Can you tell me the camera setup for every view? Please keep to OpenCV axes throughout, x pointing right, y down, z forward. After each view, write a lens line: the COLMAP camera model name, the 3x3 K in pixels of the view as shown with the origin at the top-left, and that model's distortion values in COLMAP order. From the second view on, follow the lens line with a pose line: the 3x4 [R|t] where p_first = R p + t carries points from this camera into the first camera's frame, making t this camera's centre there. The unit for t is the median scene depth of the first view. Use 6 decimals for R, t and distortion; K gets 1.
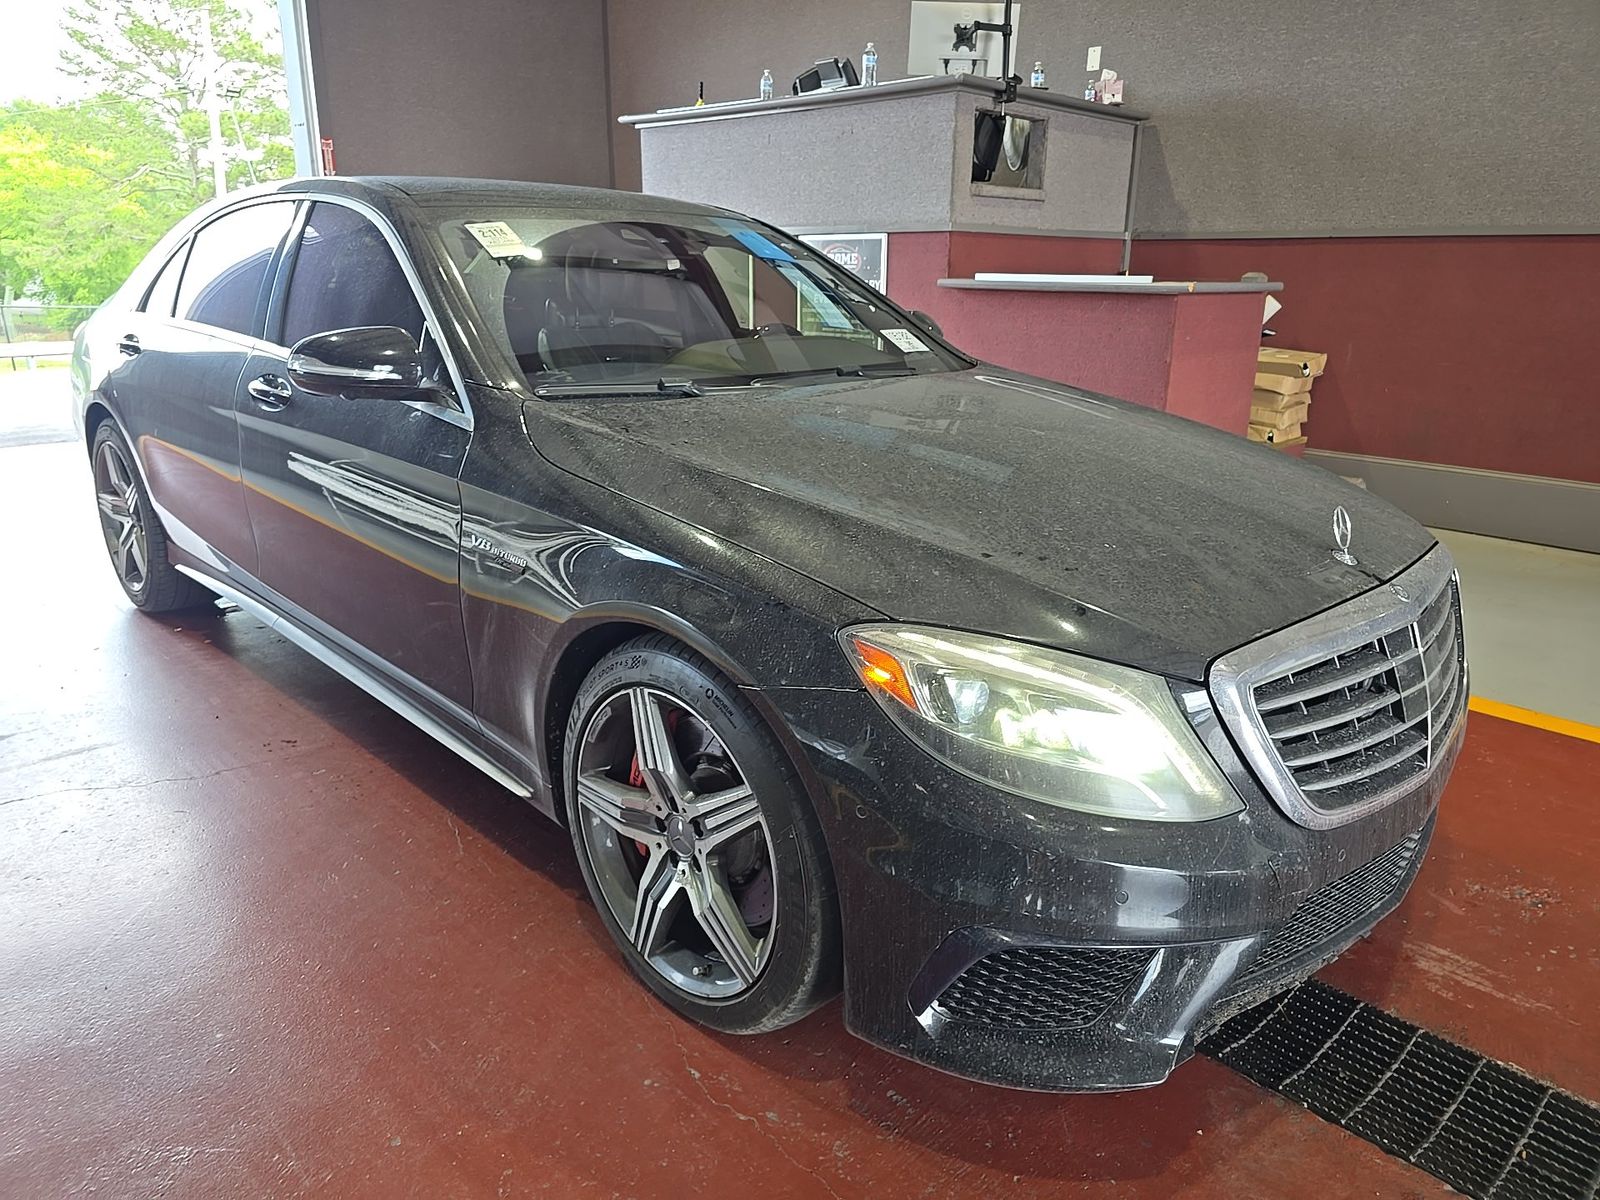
lens RADIAL K [[1085.0, 0, 803.2], [0, 1085.0, 596.3], [0, 0, 1]] dist [0.043723, -0.035206]
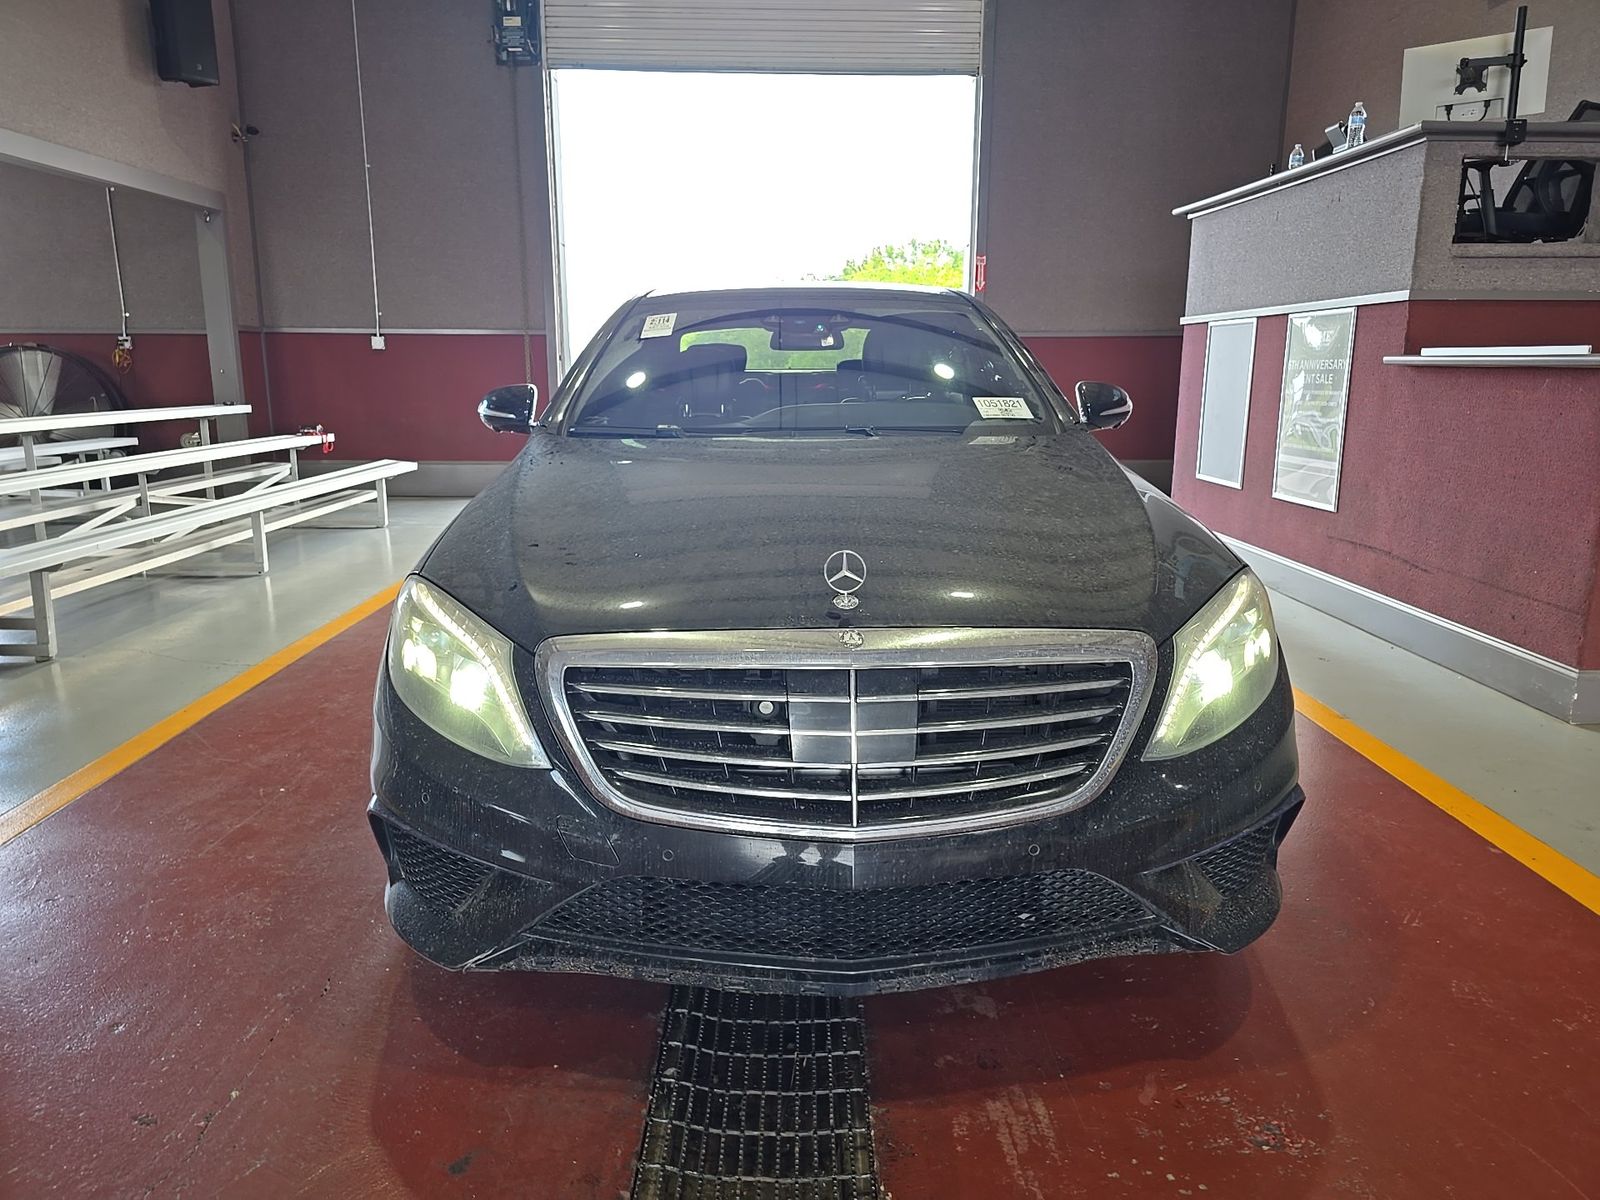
lens RADIAL K [[1085.0, 0, 804.4], [0, 1085.0, 596.9], [0, 0, 1]] dist [0.043723, -0.035206]
pose [[0.740994, 0.128785, -0.659046, 0.376490], [-0.185651, 0.982473, -0.016749, -0.006054], [0.645338, 0.134764, 0.751916, 0.082299]]
